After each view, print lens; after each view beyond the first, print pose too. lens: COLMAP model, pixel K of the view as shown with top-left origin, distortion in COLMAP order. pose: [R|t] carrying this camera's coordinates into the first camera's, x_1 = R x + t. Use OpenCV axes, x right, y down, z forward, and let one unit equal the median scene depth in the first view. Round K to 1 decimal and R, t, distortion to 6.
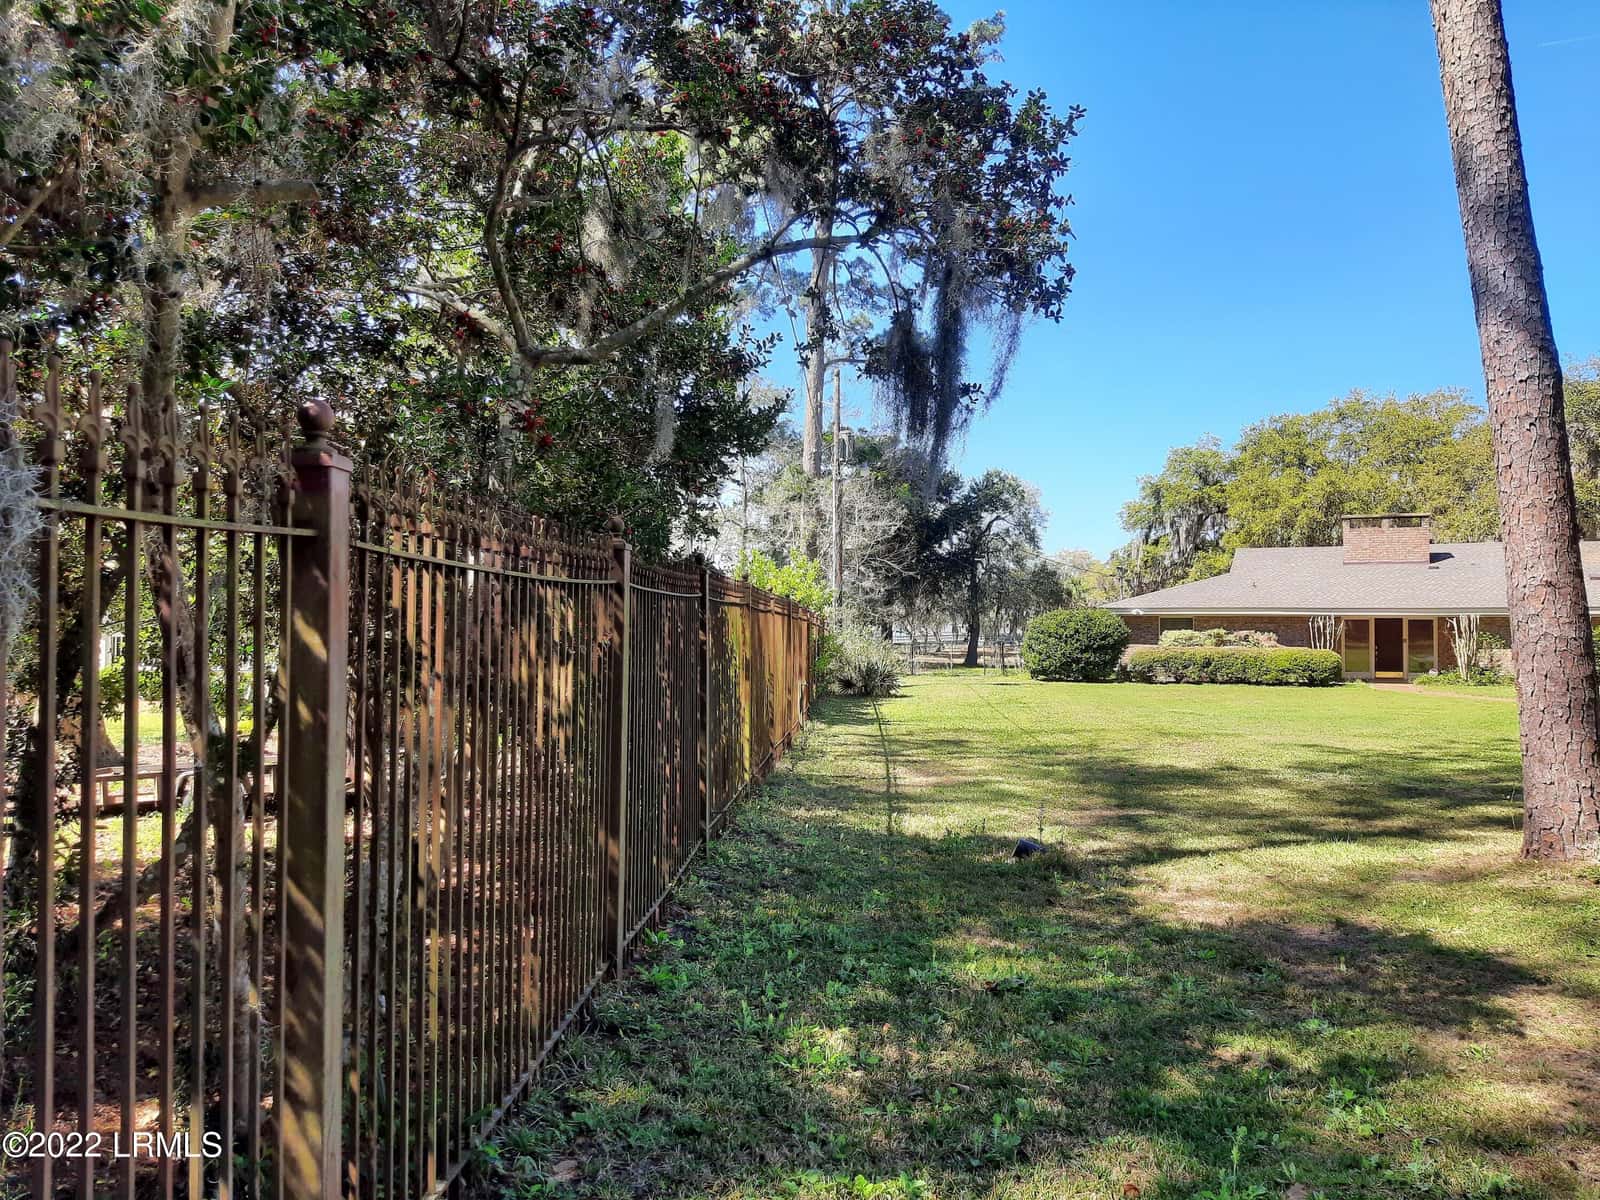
lens RADIAL K [[1195.3, 0, 797.6], [0, 1195.3, 604.2], [0, 0, 1]] dist [0.039364, -0.087955]
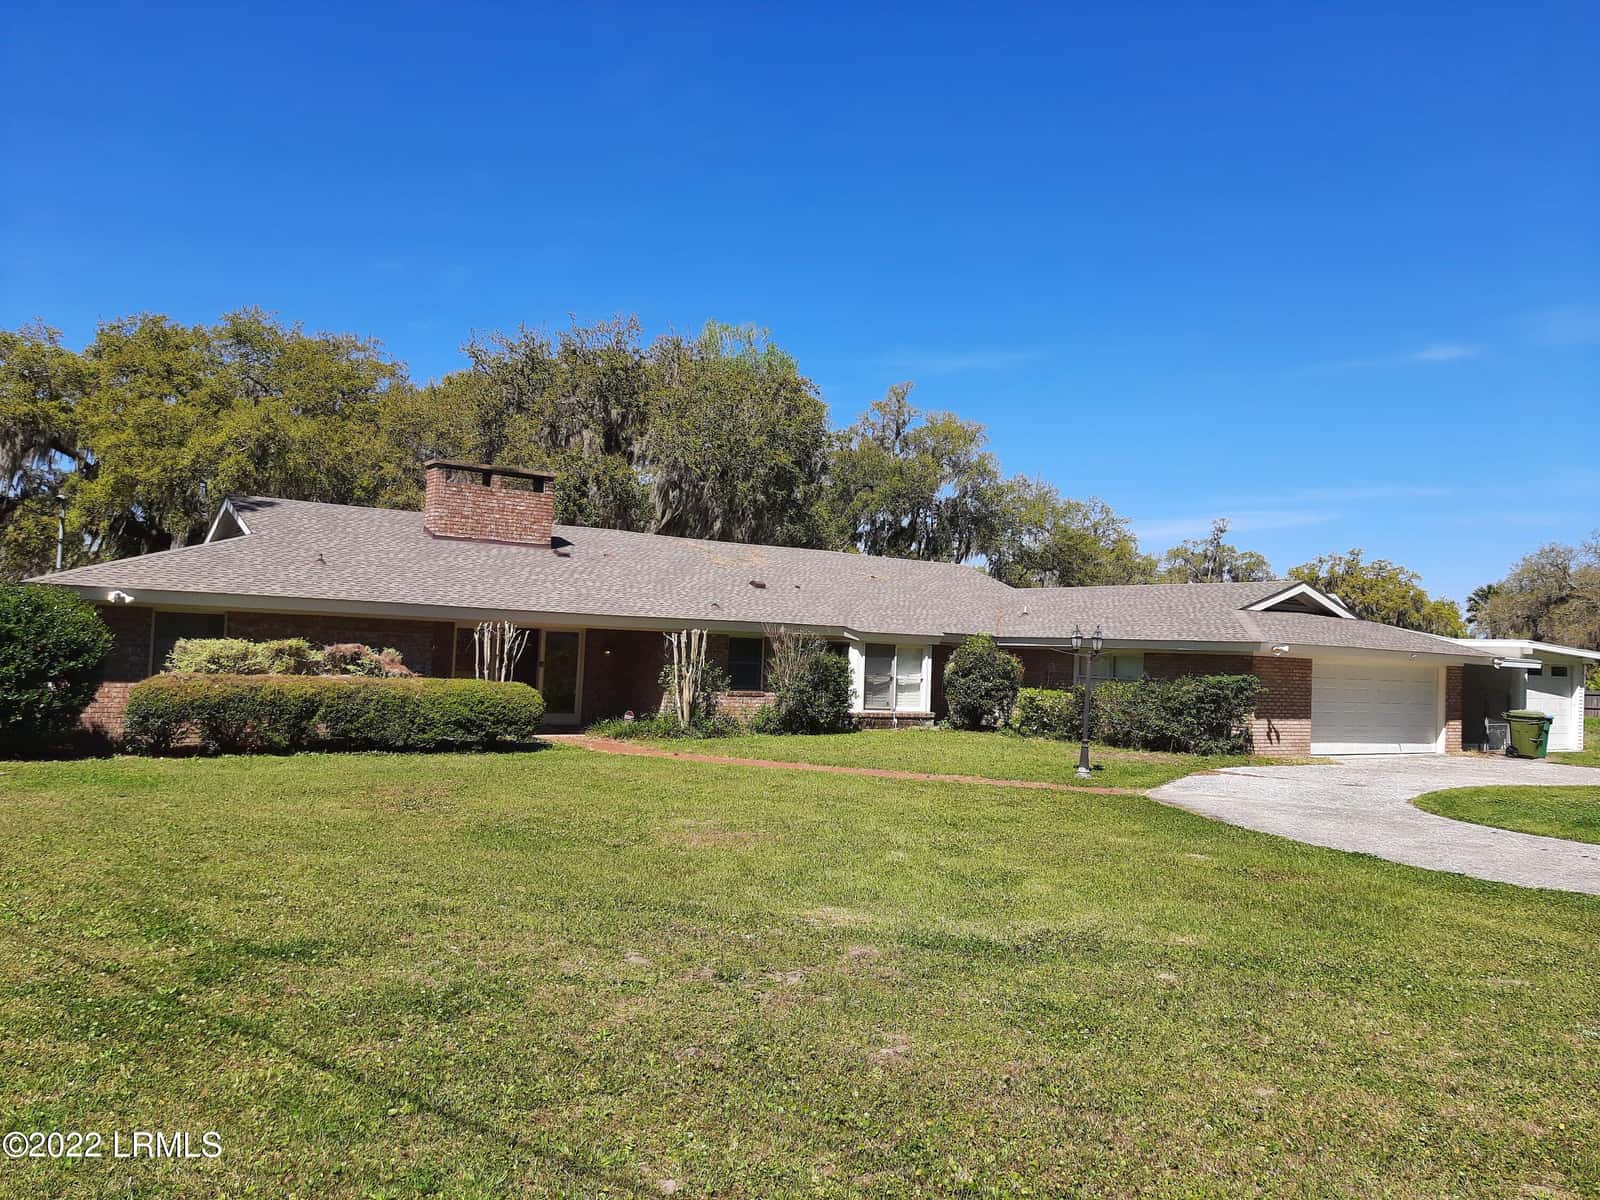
lens RADIAL K [[1195.3, 0, 799.2], [0, 1195.3, 596.6], [0, 0, 1]] dist [0.039364, -0.087955]
pose [[0.509695, 0.055668, 0.858552, 0.020956], [-0.052047, 0.998072, -0.033815, 0.008651], [-0.858779, -0.027450, 0.511610, 0.556502]]
